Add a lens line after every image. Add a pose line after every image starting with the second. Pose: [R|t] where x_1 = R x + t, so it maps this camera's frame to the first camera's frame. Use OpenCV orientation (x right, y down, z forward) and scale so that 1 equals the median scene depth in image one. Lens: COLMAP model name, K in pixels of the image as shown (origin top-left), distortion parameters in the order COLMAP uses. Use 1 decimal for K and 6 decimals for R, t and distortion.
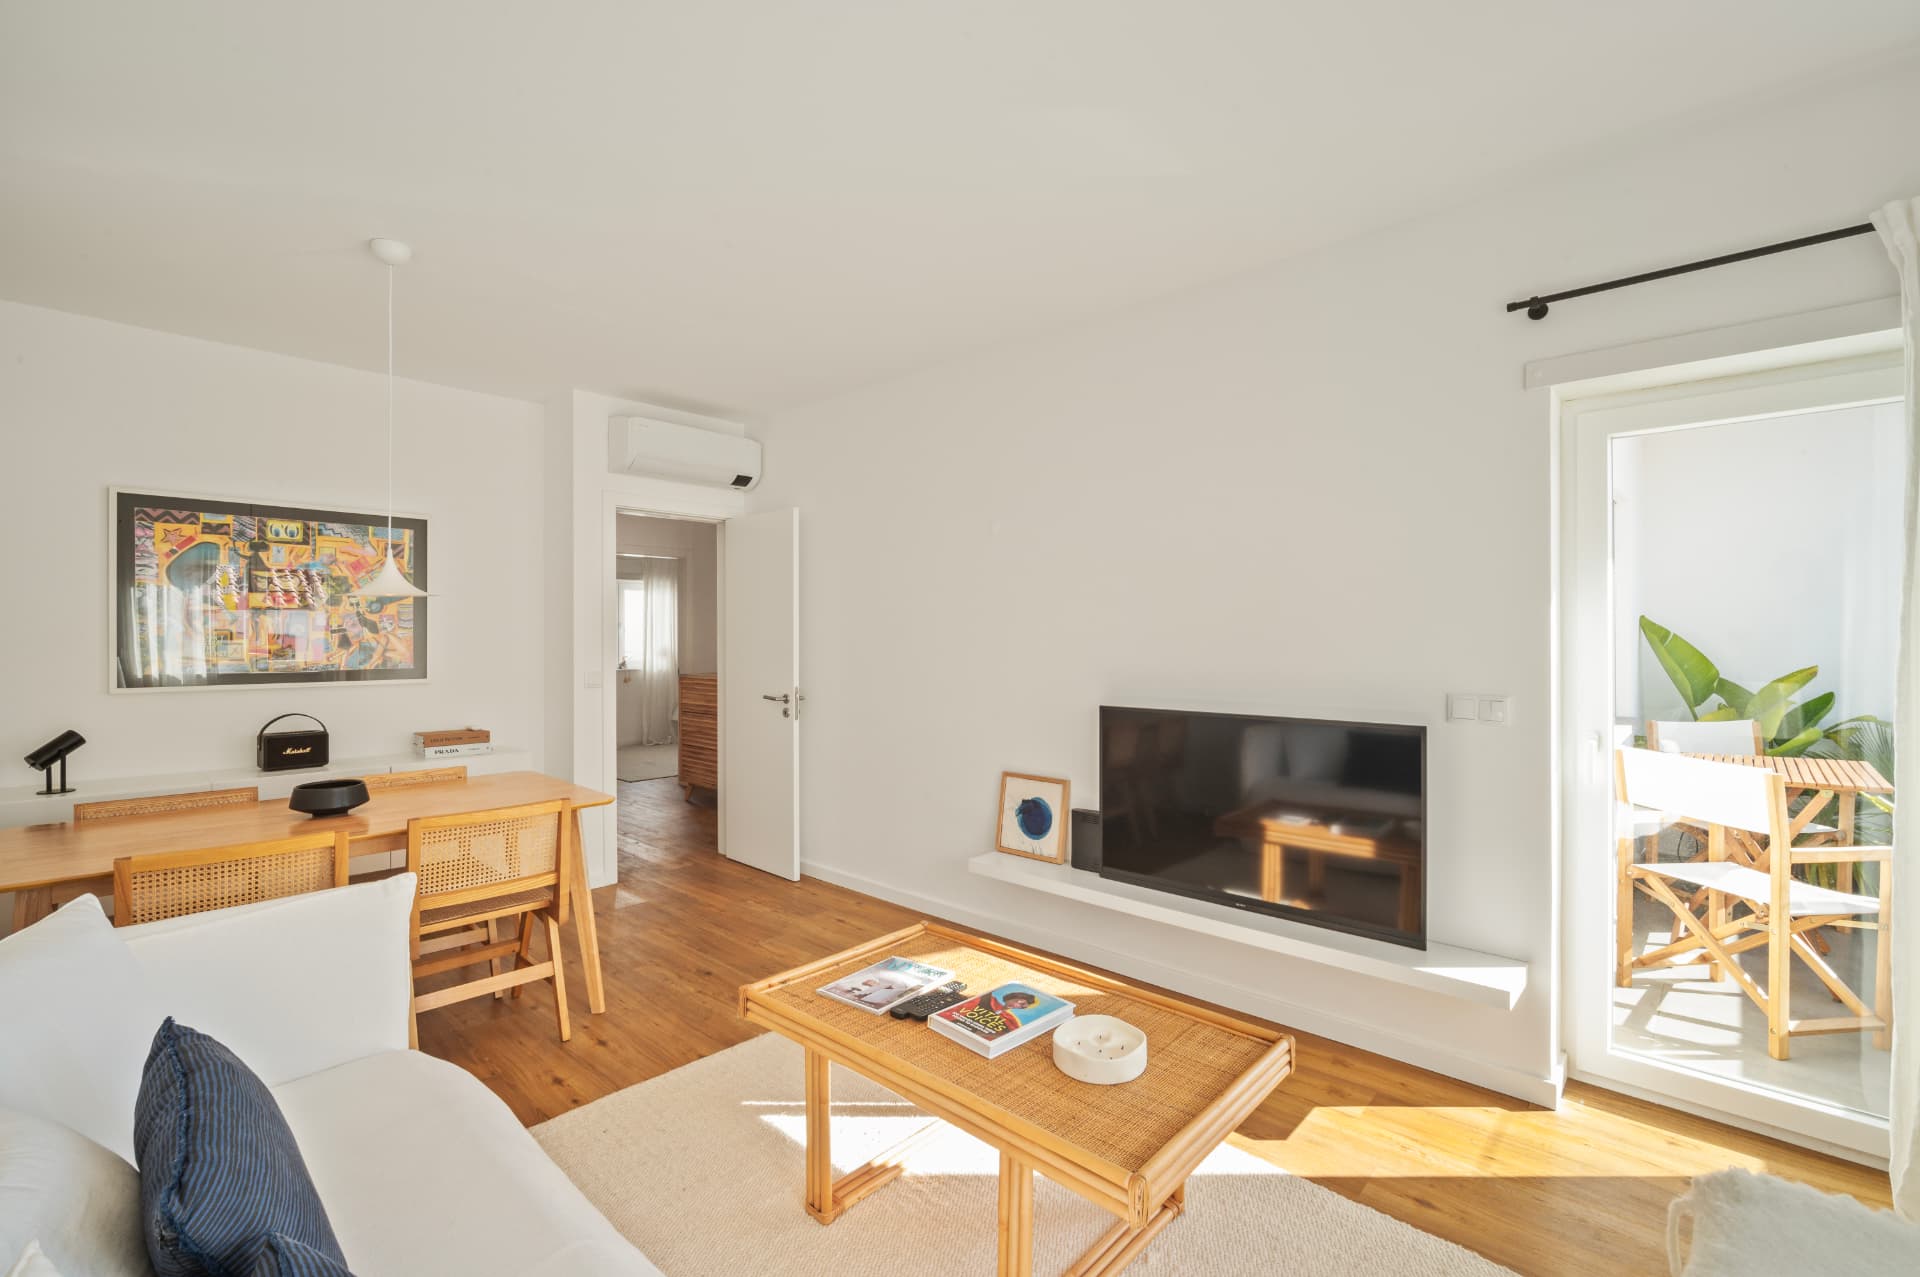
lens RADIAL K [[812.3, 0, 959.0], [0, 812.3, 639.7], [0, 0, 1]] dist [0.000876, 0.000394]
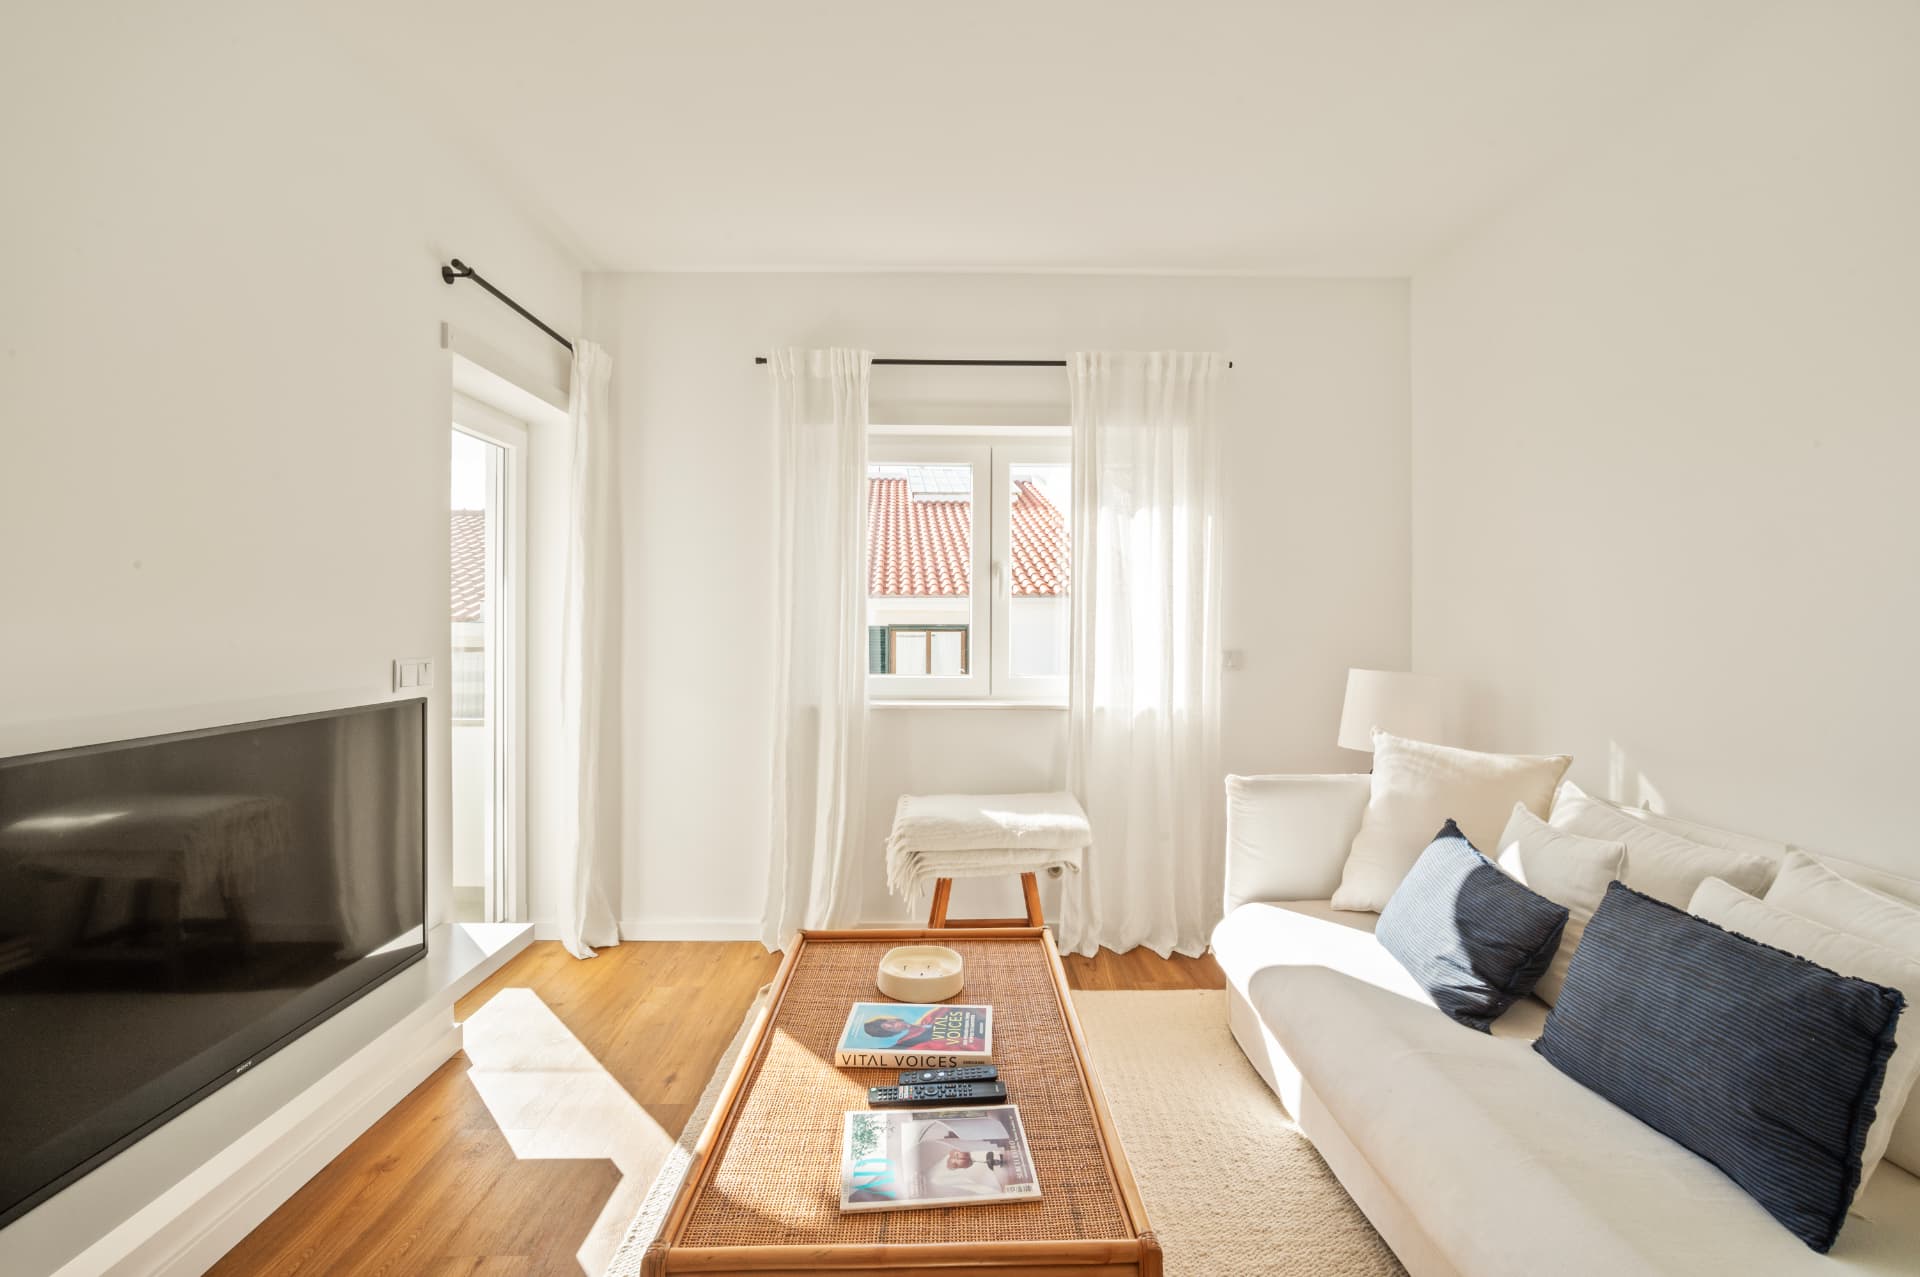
lens RADIAL K [[851.3, 0, 956.8], [0, 851.3, 634.6], [0, 0, 1]] dist [-0.000113, 0.000064]
pose [[-0.686990, -0.010357, 0.726593, -0.309175], [-0.005184, 0.999943, 0.009352, 0.019242], [-0.726648, 0.002658, -0.687005, 0.796095]]
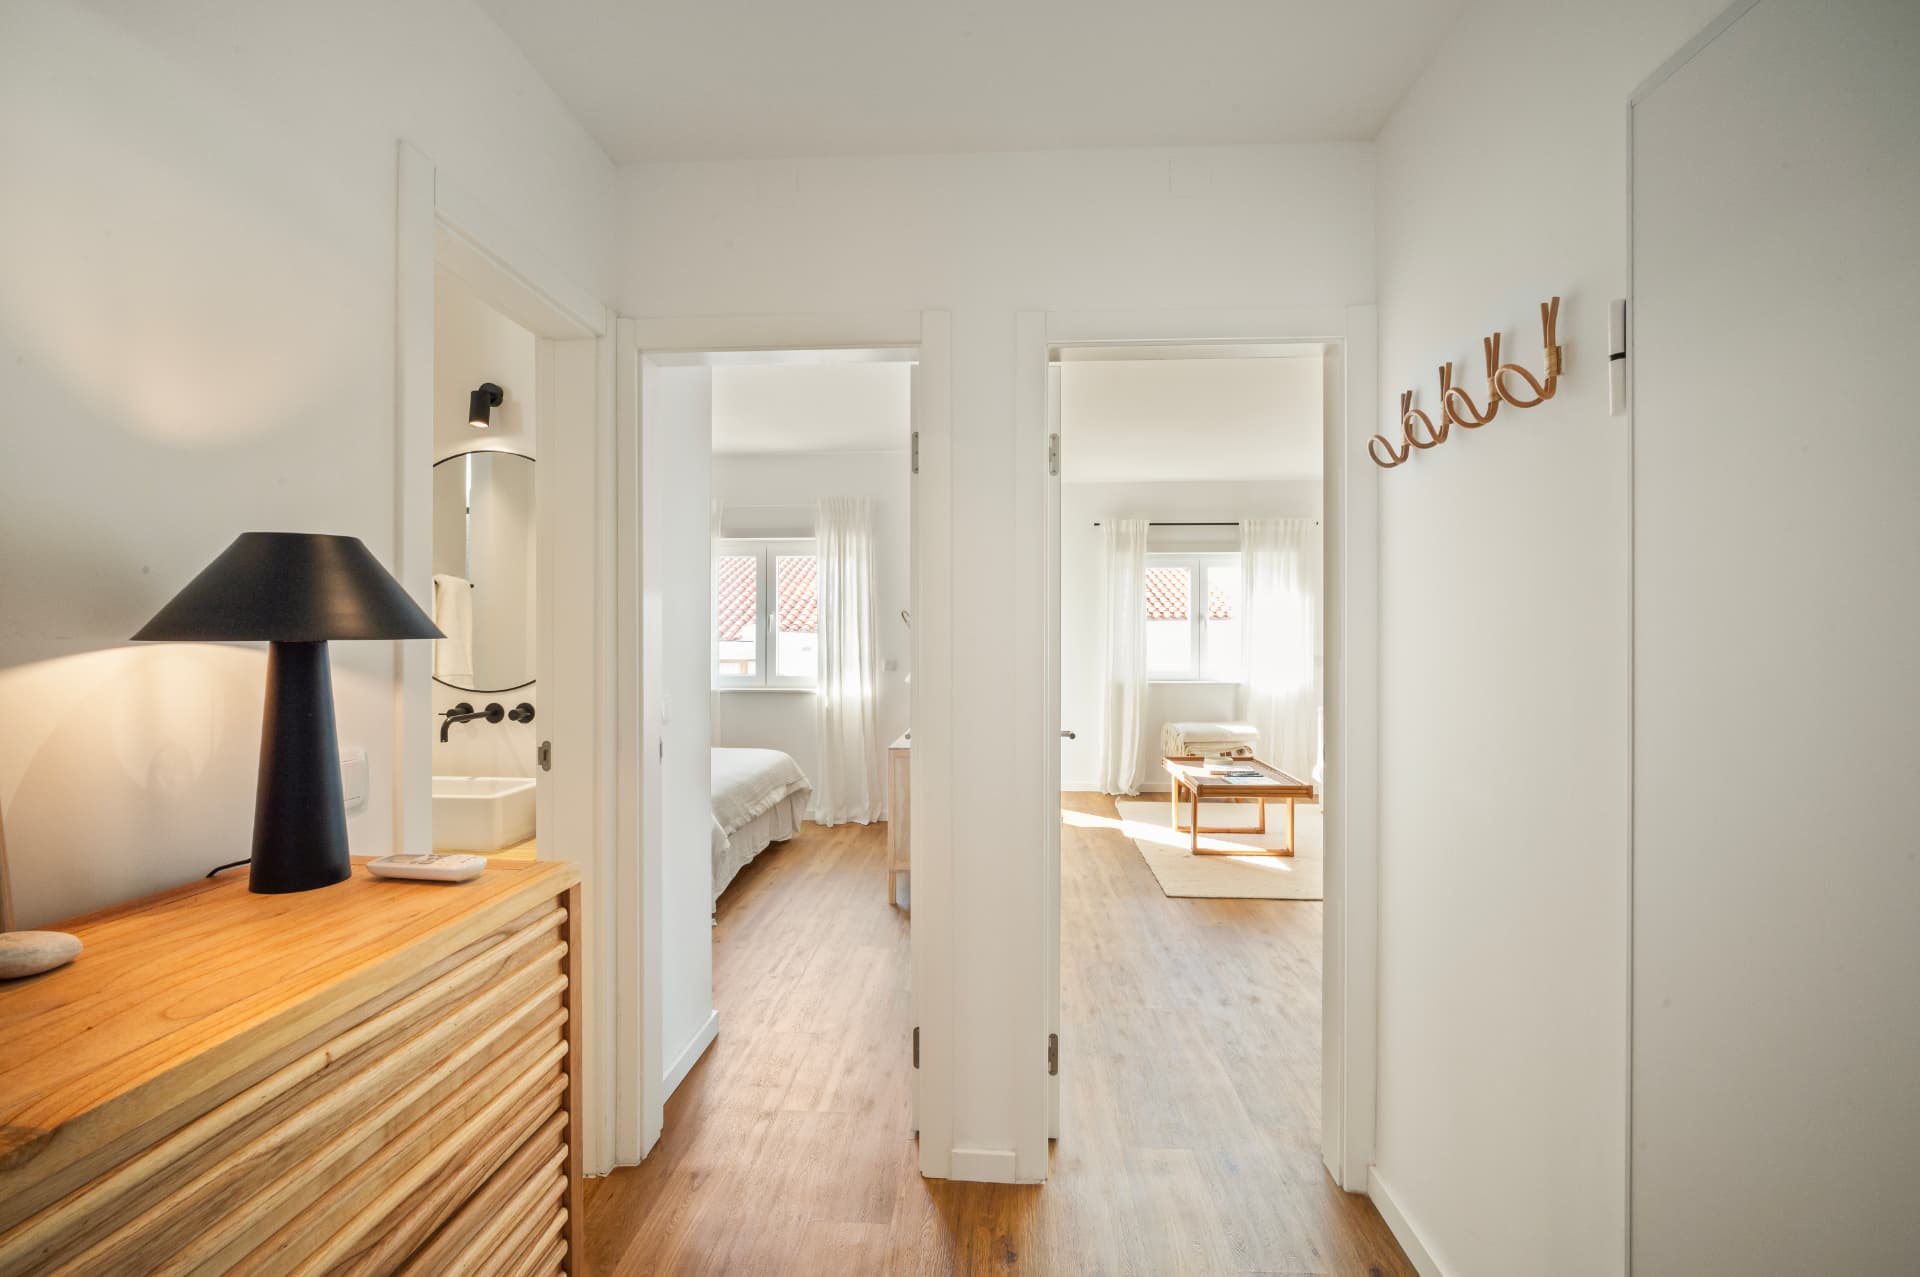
lens RADIAL K [[812.3, 0, 975.4], [0, 812.3, 638.9], [0, 0, 1]] dist [0.000876, 0.000394]
pose [[-0.646563, 0.000976, 0.762860, -0.651751], [0.000189, 0.999999, -0.001119, 0.008162], [-0.762861, -0.000579, -0.646563, 1.527099]]
